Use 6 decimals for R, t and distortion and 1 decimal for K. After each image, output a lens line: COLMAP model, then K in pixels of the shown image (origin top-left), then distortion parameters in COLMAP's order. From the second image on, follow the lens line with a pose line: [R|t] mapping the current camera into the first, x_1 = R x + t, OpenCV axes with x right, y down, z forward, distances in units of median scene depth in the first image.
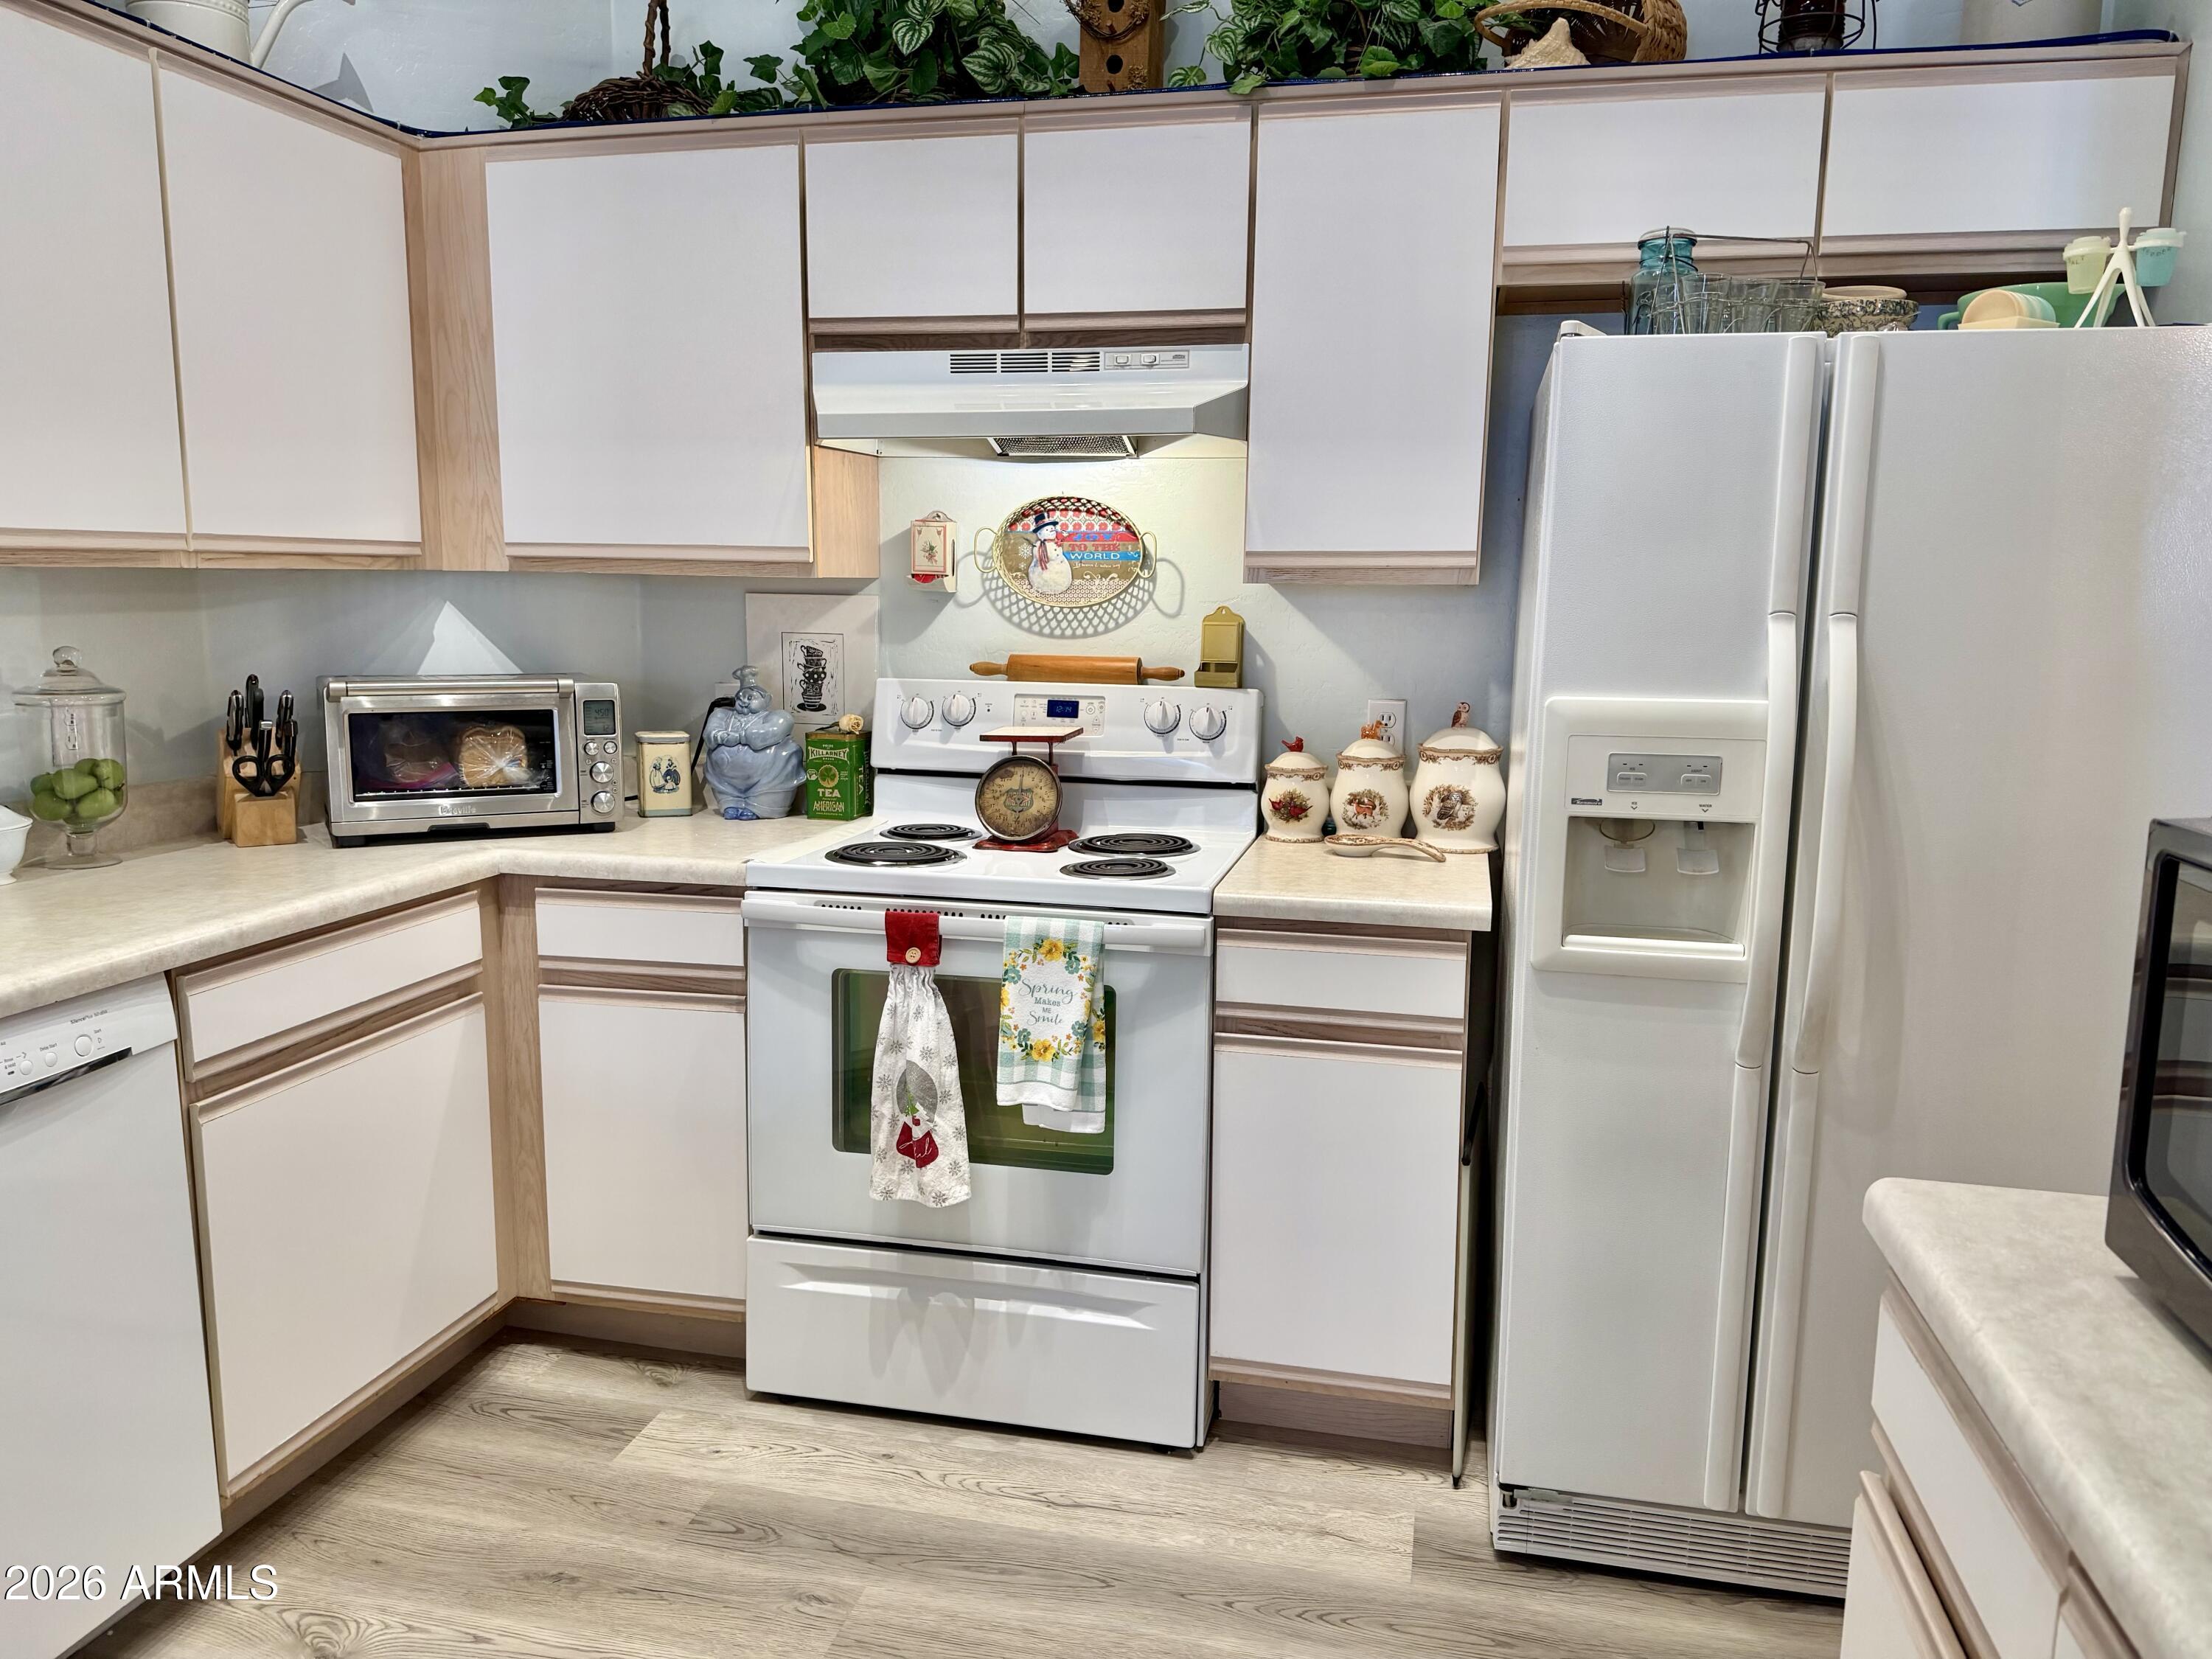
lens RADIAL K [[1572.2, 0, 1095.7], [0, 1572.2, 831.0], [0, 0, 1]] dist [0.091580, -0.112749]
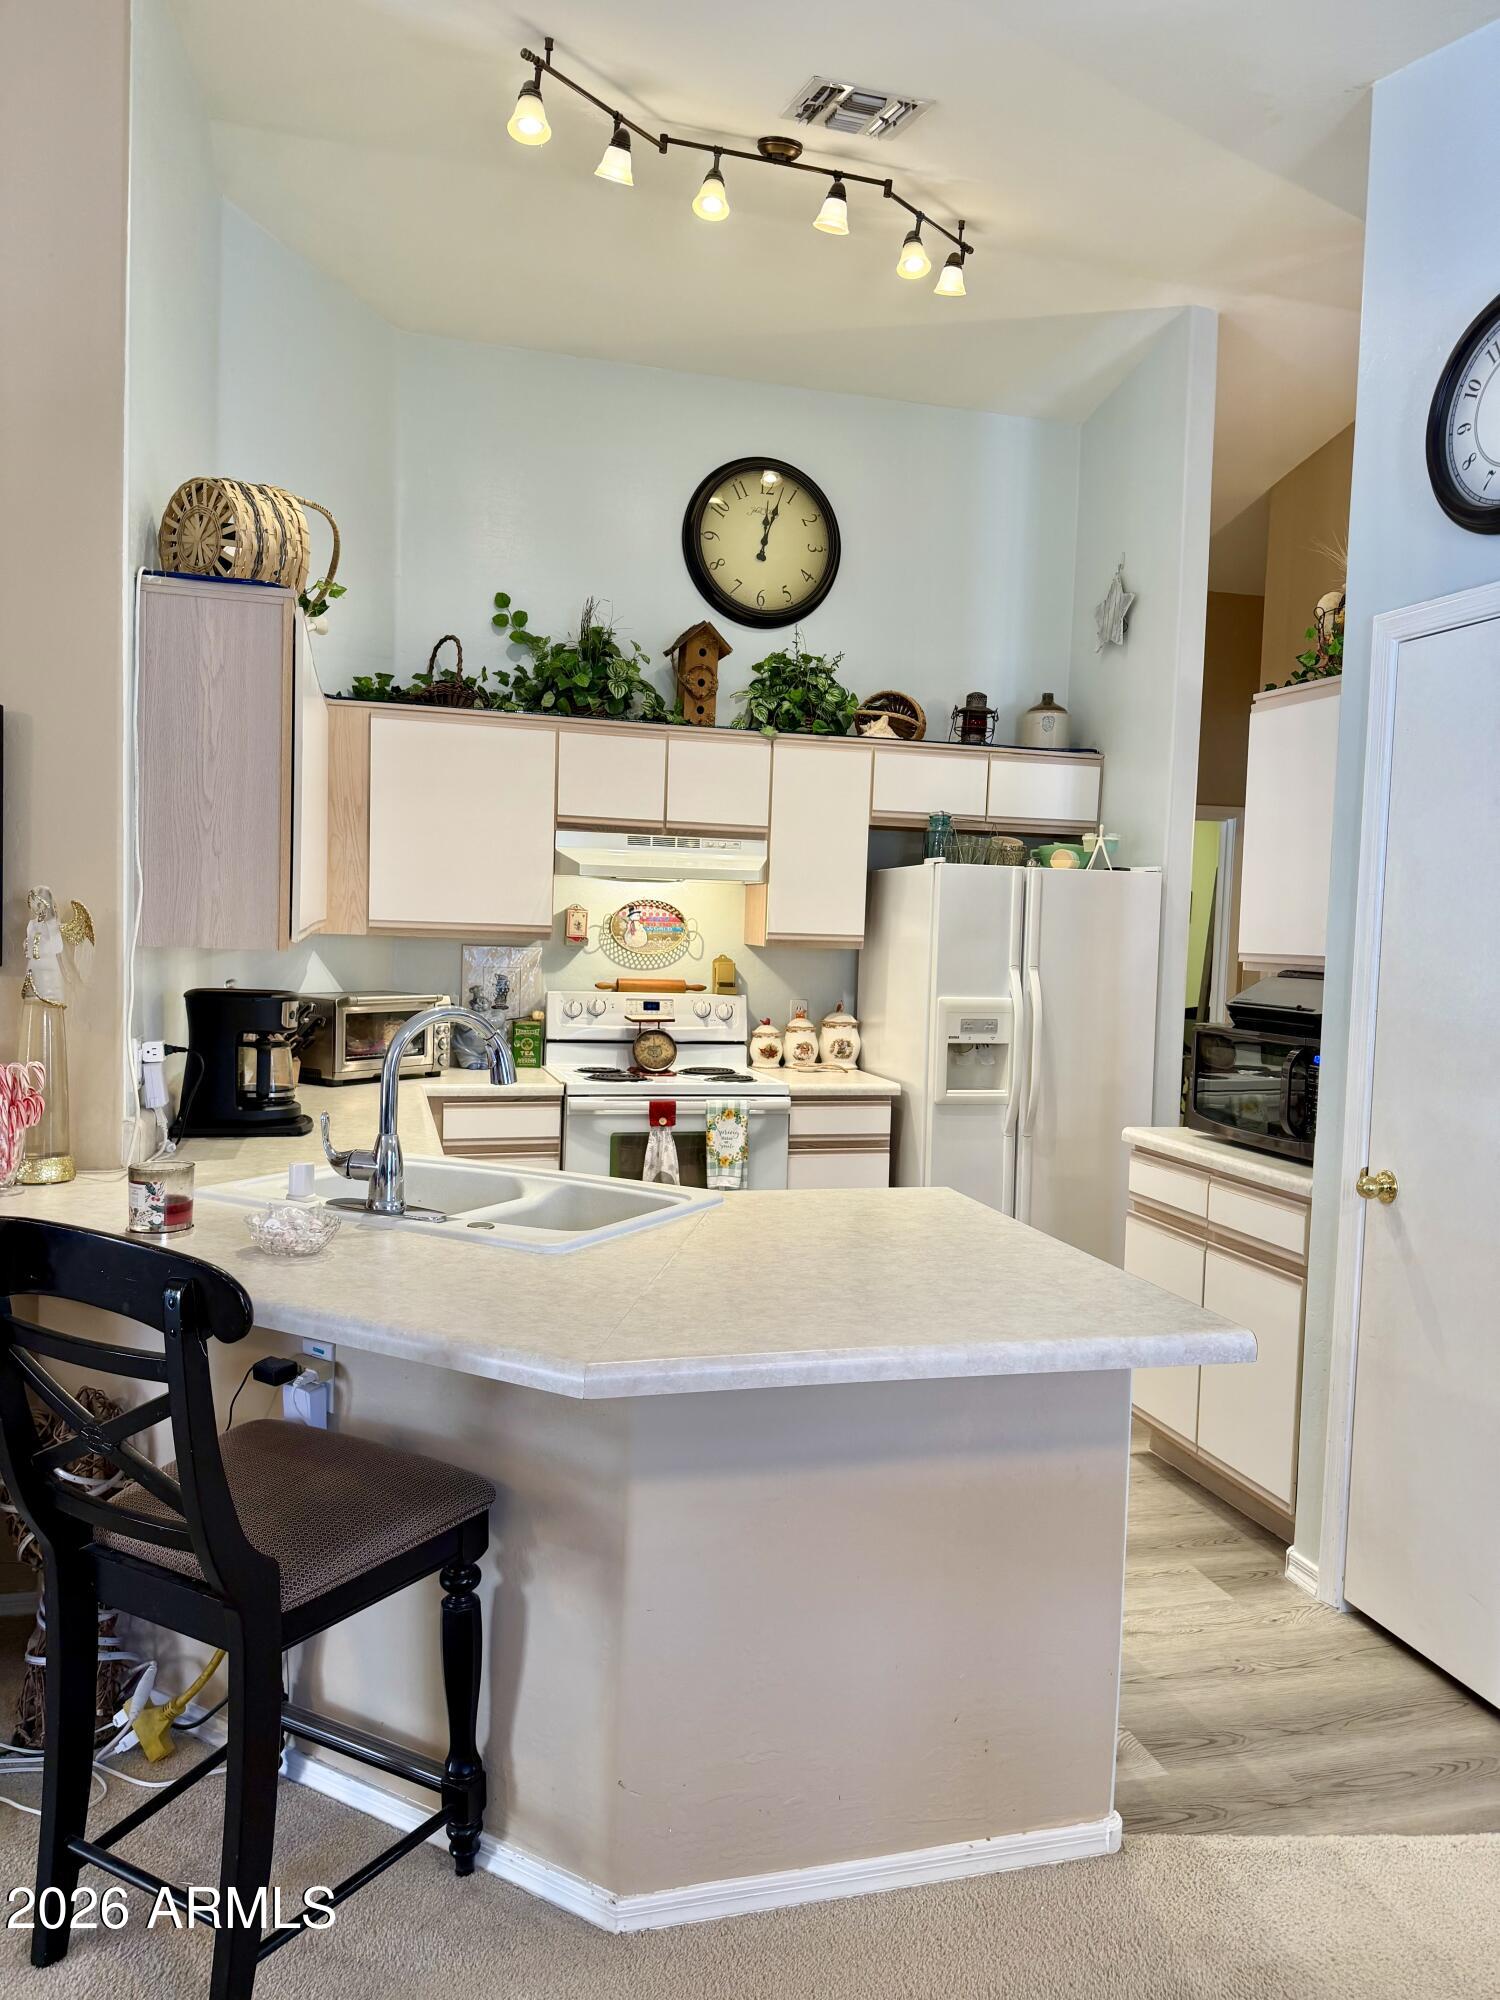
lens RADIAL K [[1421.5, 0, 765.2], [0, 1421.5, 1000.1], [0, 0, 1]] dist [0.091580, -0.112749]
pose [[0.872319, -0.011400, 0.488805, -0.841557], [0.052264, 0.996174, -0.070038, 0.051360], [-0.486137, 0.086642, 0.869577, -0.677112]]
